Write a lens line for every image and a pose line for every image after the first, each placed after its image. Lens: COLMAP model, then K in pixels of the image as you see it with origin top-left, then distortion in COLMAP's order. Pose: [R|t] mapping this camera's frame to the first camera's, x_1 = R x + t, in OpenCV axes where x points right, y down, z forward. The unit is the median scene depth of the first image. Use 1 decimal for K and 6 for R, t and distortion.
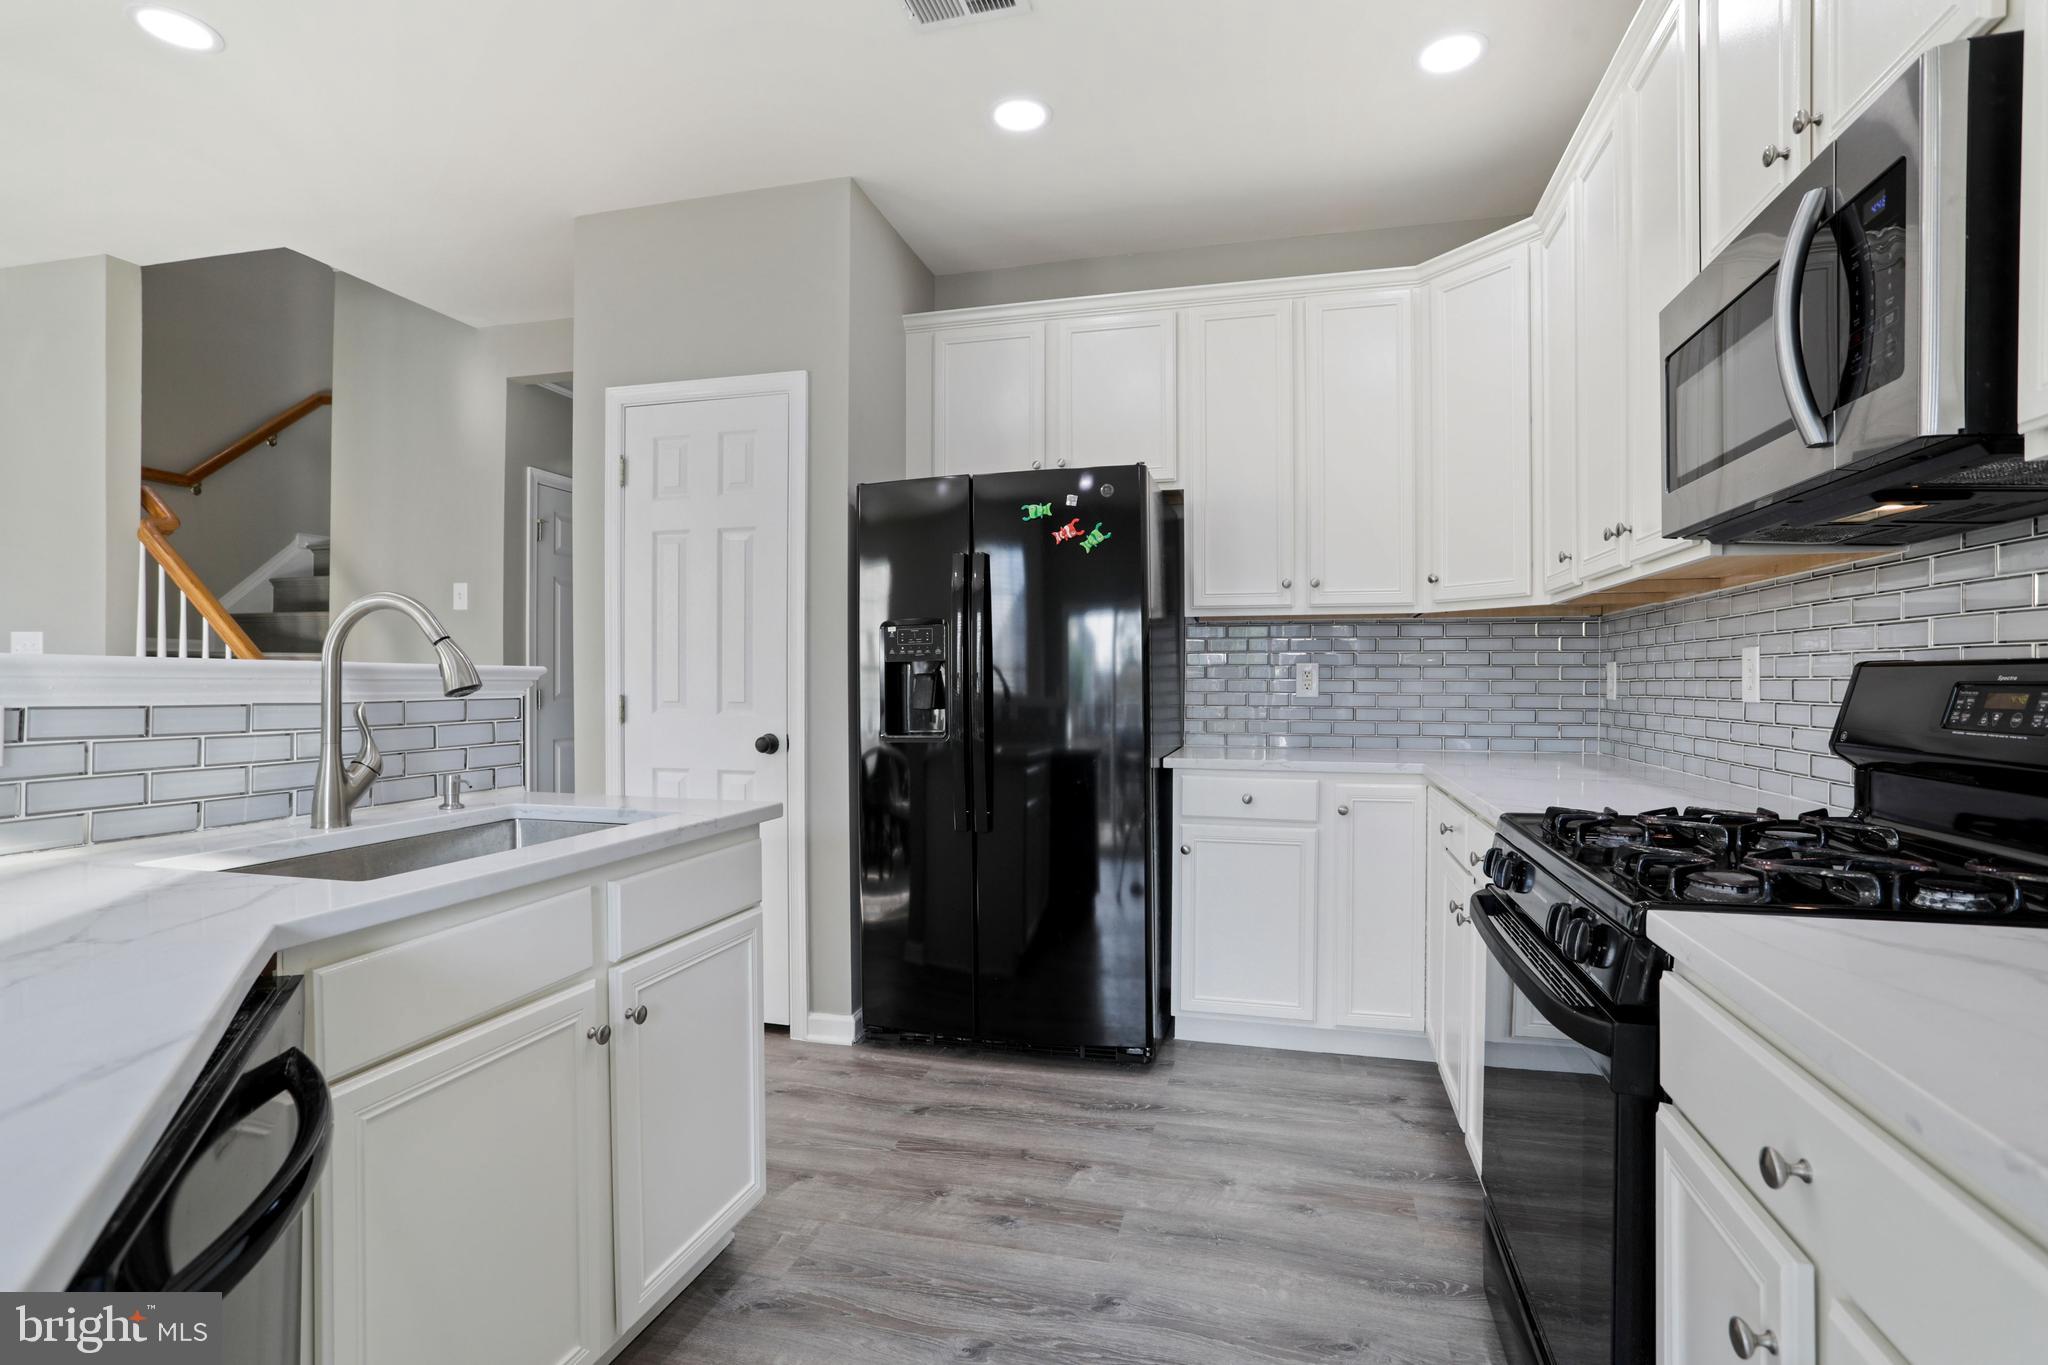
lens RADIAL K [[997.8, 0, 1020.2], [0, 997.8, 690.4], [0, 0, 1]] dist [-0.065881, 0.042917]
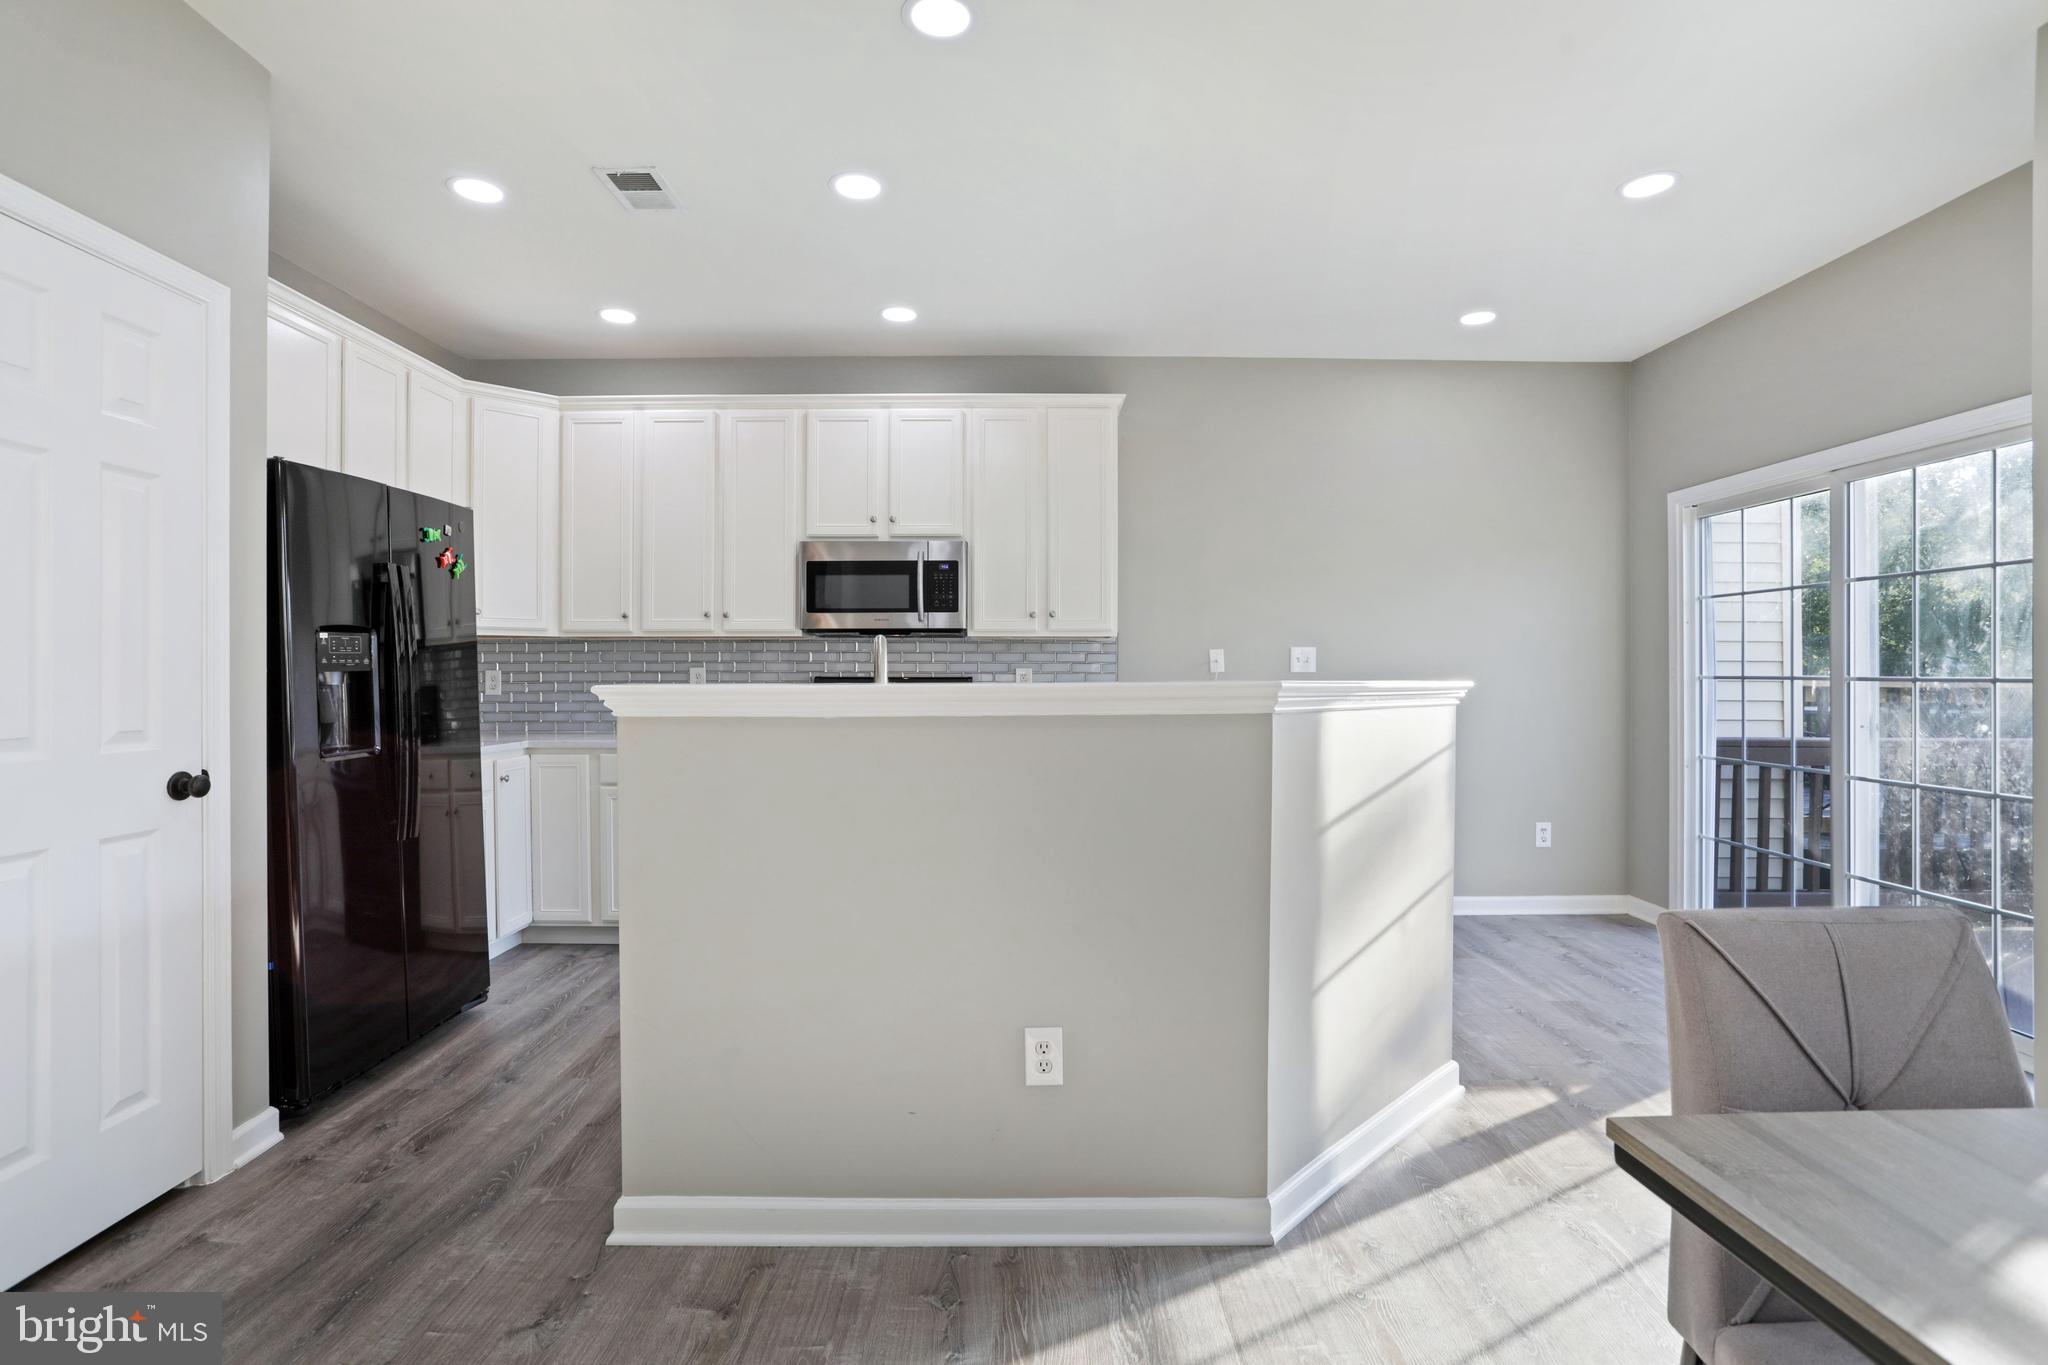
lens RADIAL K [[988.6, 0, 1022.9], [0, 988.6, 675.4], [0, 0, 1]] dist [-0.066471, 0.041160]
pose [[-0.263313, -0.004518, 0.964700, -1.158218], [0.009940, 0.999923, 0.007396, -0.026287], [-0.964659, 0.011536, -0.263248, 0.645817]]
